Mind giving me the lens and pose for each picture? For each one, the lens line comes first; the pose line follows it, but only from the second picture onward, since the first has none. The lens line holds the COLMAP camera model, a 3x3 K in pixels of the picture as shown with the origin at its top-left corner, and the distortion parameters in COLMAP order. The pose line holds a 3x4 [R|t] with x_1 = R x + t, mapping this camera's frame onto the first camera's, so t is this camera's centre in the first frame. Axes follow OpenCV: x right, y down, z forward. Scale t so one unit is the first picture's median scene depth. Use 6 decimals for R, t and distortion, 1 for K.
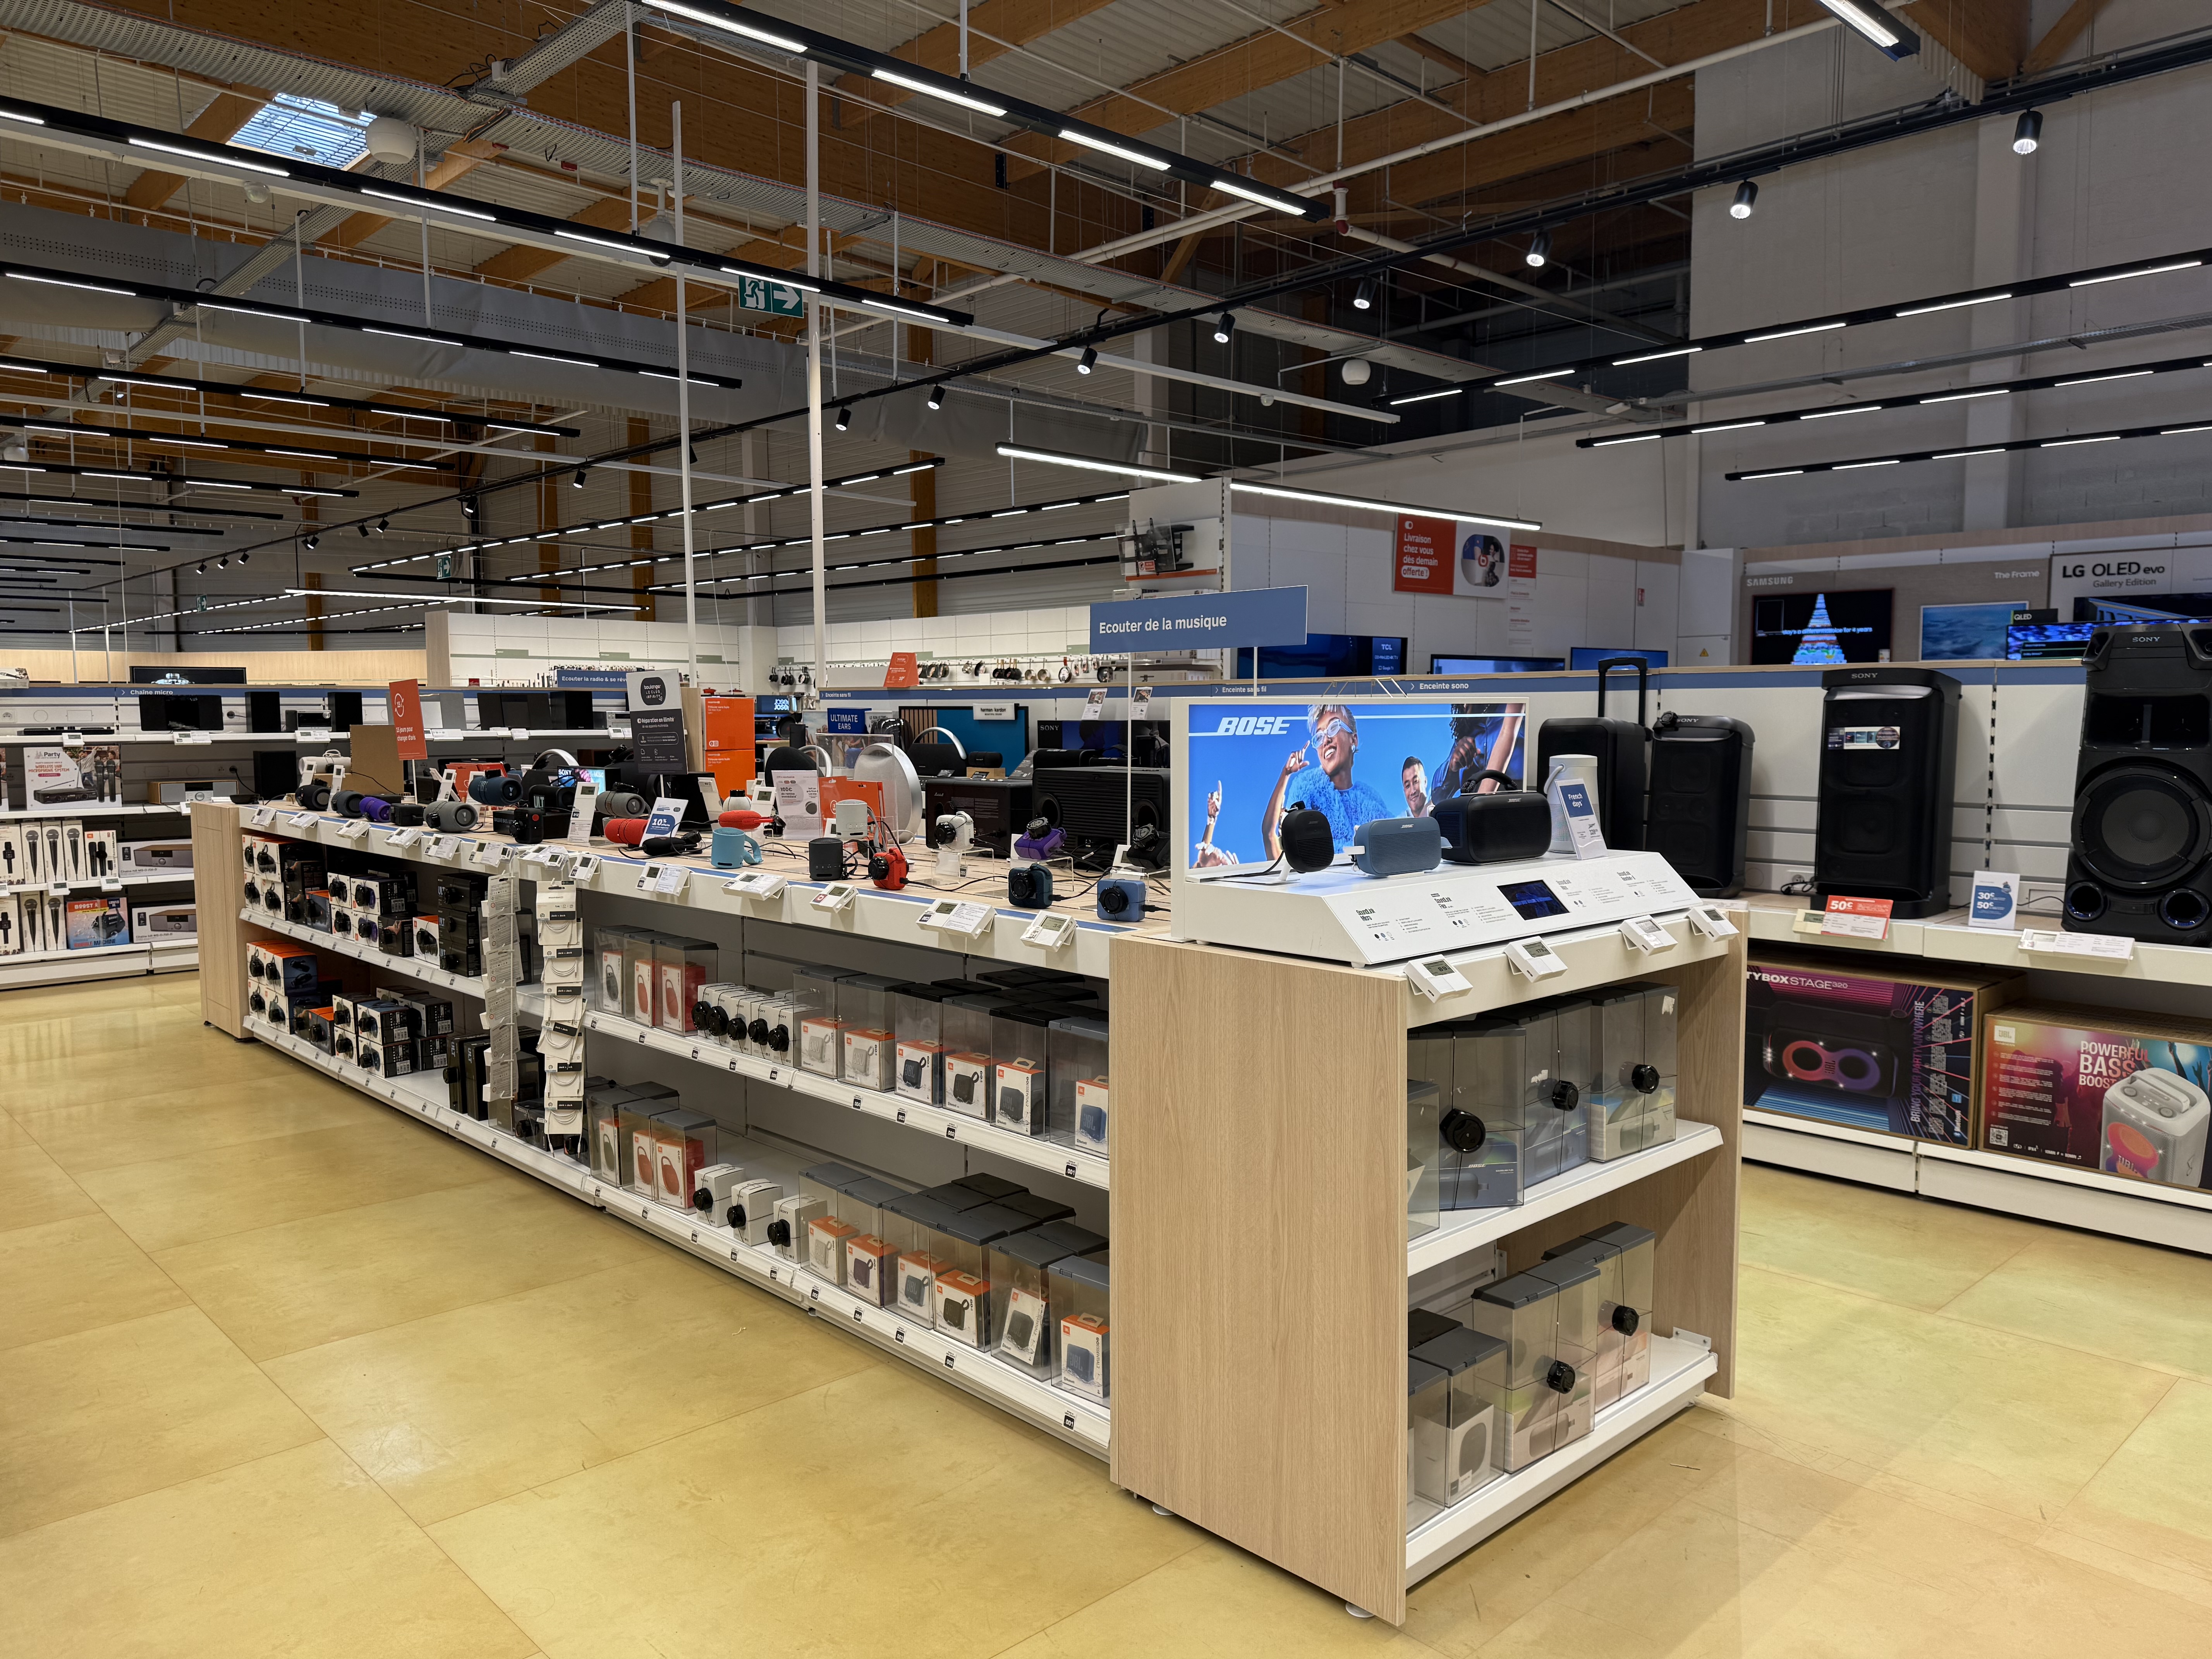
lens RADIAL K [[1554.6, 0, 1106.0], [0, 1554.6, 829.5], [0, 0, 1]] dist [0.192912, -0.272742]
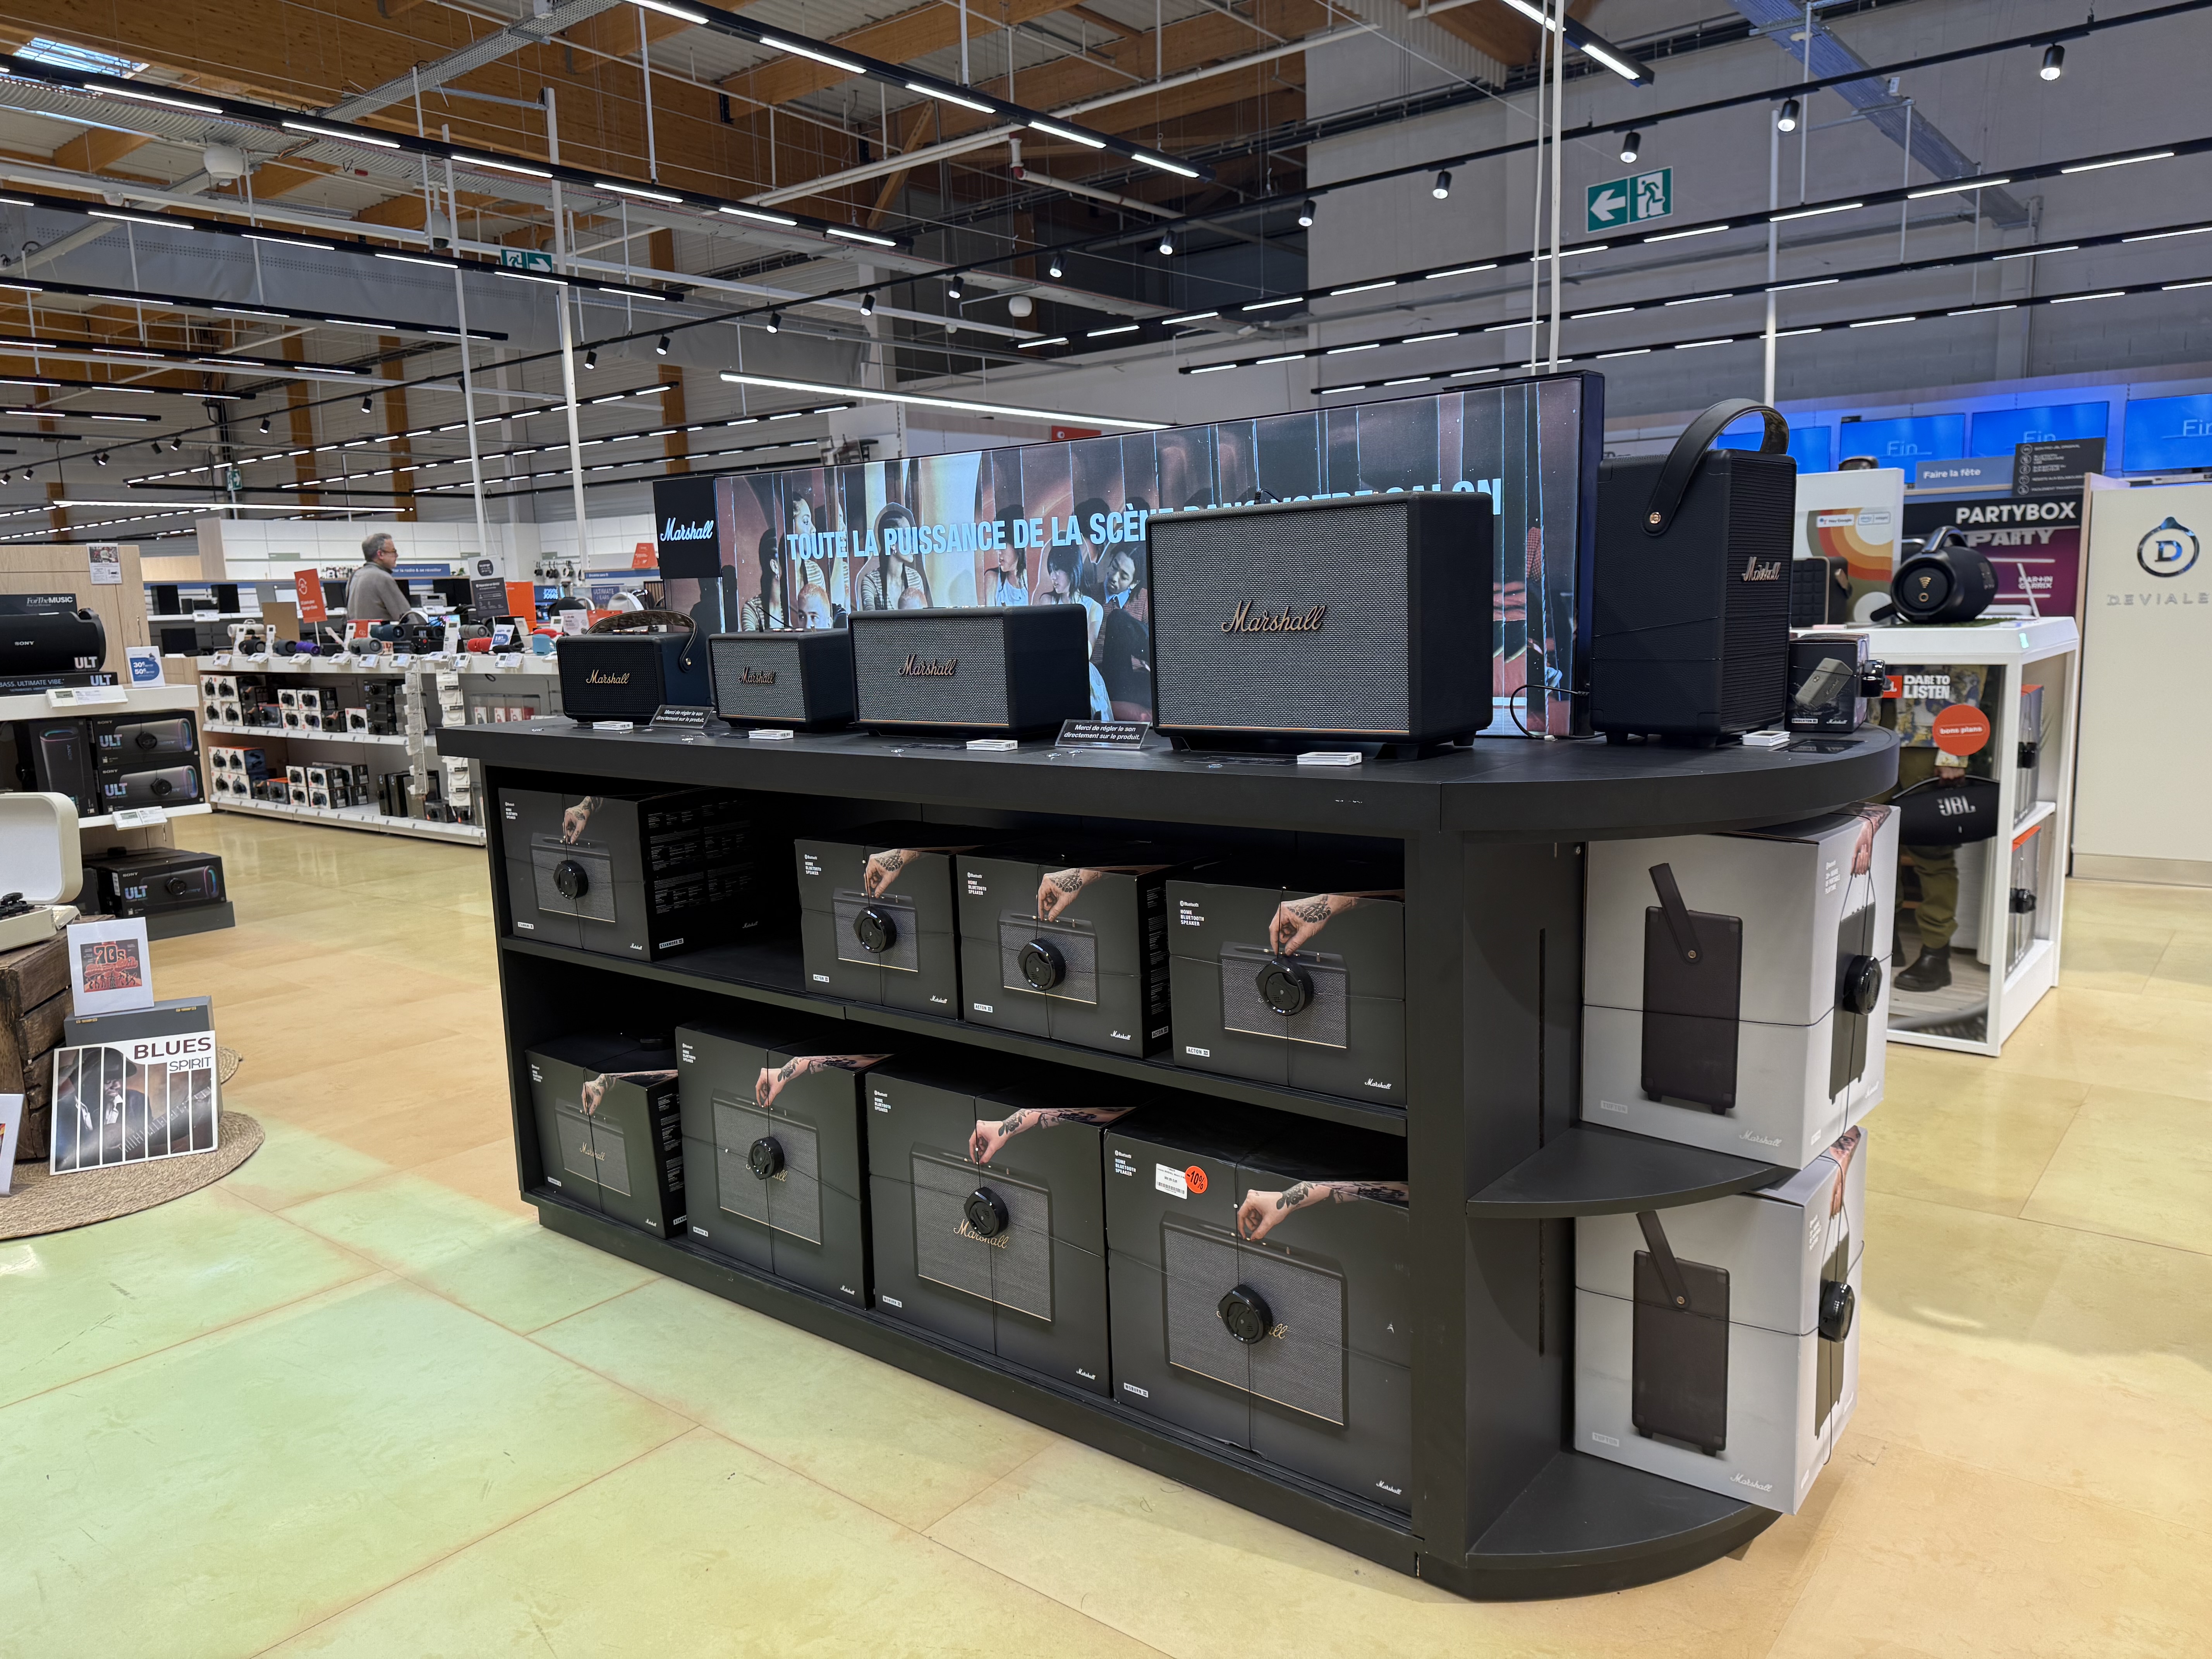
lens RADIAL K [[1570.2, 0, 1089.7], [0, 1570.2, 826.0], [0, 0, 1]] dist [0.087197, -0.100570]
pose [[0.991686, -0.048136, 0.119340, 0.081364], [0.039992, 0.996764, 0.069723, 0.054441], [-0.122310, -0.064371, 0.990402, -0.451714]]
